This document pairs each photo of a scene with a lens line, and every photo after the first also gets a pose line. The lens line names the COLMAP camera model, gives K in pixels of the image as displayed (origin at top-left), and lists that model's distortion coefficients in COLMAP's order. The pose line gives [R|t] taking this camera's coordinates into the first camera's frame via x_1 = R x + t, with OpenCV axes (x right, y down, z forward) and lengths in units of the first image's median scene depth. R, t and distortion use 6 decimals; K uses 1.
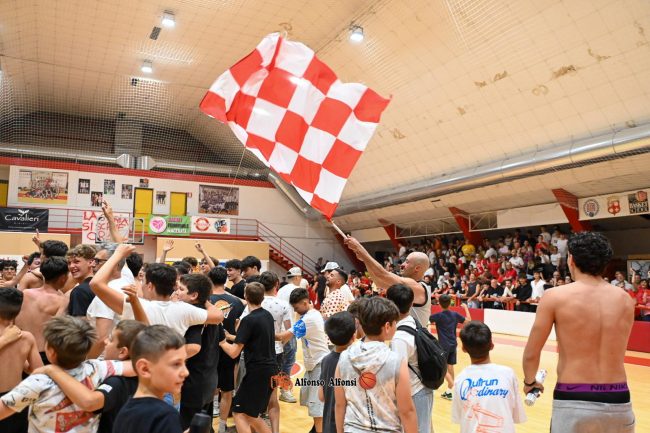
lens RADIAL K [[539.8, 0, 324.5], [0, 539.8, 218.2], [0, 0, 1]] dist [0.033363, 0.003892]
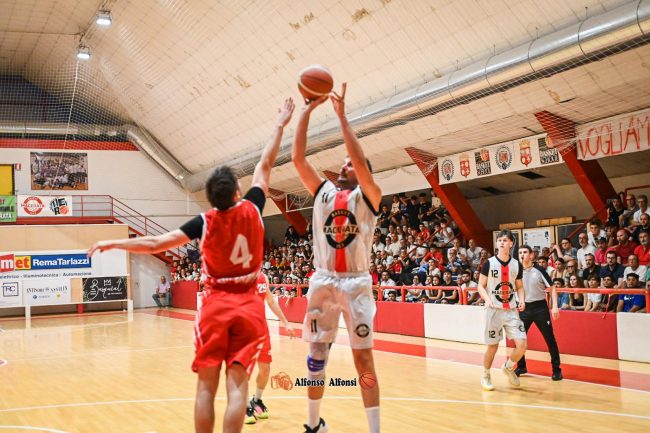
lens RADIAL K [[846.5, 0, 325.3], [0, 846.5, 212.1], [0, 0, 1]] dist [0.004058, 0.000000]
pose [[0.998441, -0.048010, -0.028460, 0.218583], [0.049322, 0.997661, 0.047328, -0.015371], [0.026121, -0.048658, 0.998474, -0.176896]]
